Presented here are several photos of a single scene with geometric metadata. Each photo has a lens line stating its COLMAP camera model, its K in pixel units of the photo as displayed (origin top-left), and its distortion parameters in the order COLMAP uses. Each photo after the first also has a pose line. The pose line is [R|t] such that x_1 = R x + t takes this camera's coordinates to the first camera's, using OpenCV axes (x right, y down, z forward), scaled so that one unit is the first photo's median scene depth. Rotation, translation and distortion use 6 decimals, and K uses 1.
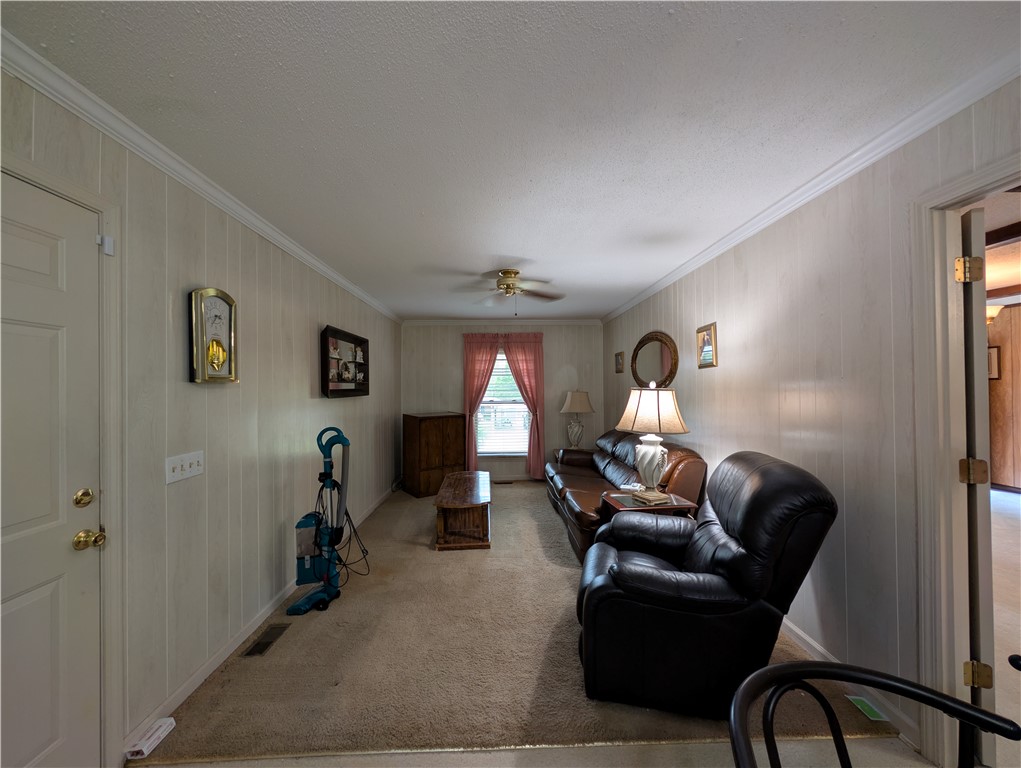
lens RADIAL K [[386.0, 0, 509.3], [0, 386.0, 386.7], [0, 0, 1]] dist [-0.000075, 0.000240]
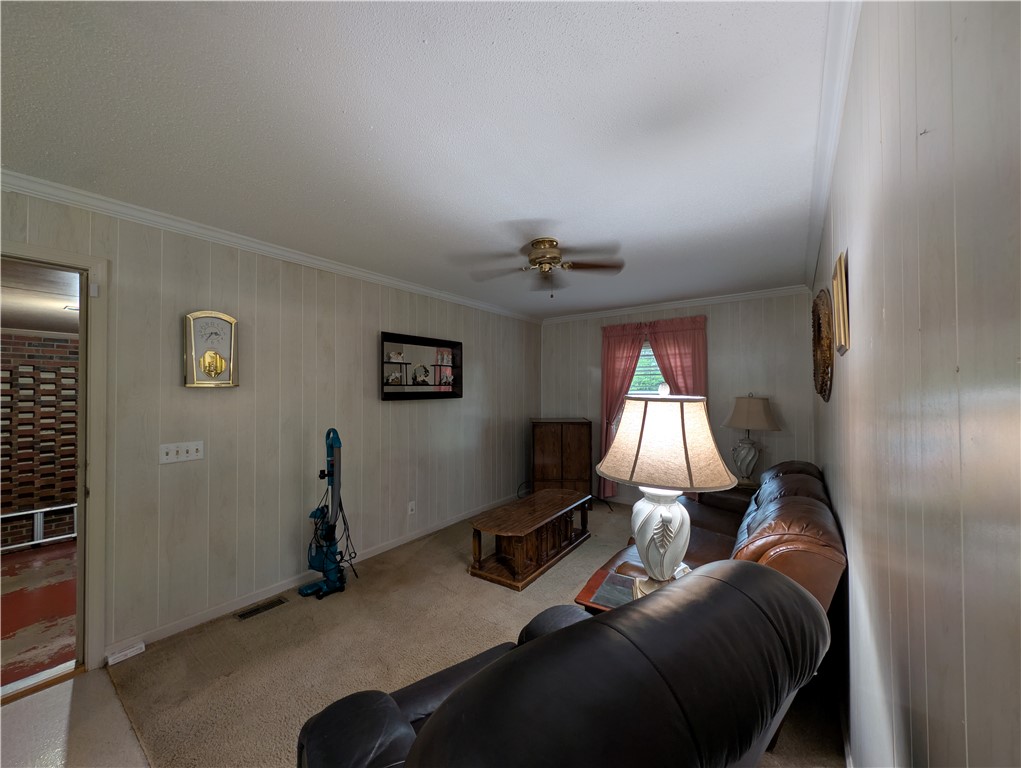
lens RADIAL K [[386.0, 0, 509.3], [0, 386.0, 386.7], [0, 0, 1]] dist [-0.000075, 0.000240]
pose [[0.783990, 0.000091, -0.620773, 0.357665], [-0.001952, 0.999995, -0.002319, -0.004677], [0.620770, 0.003030, 0.783987, 0.292988]]
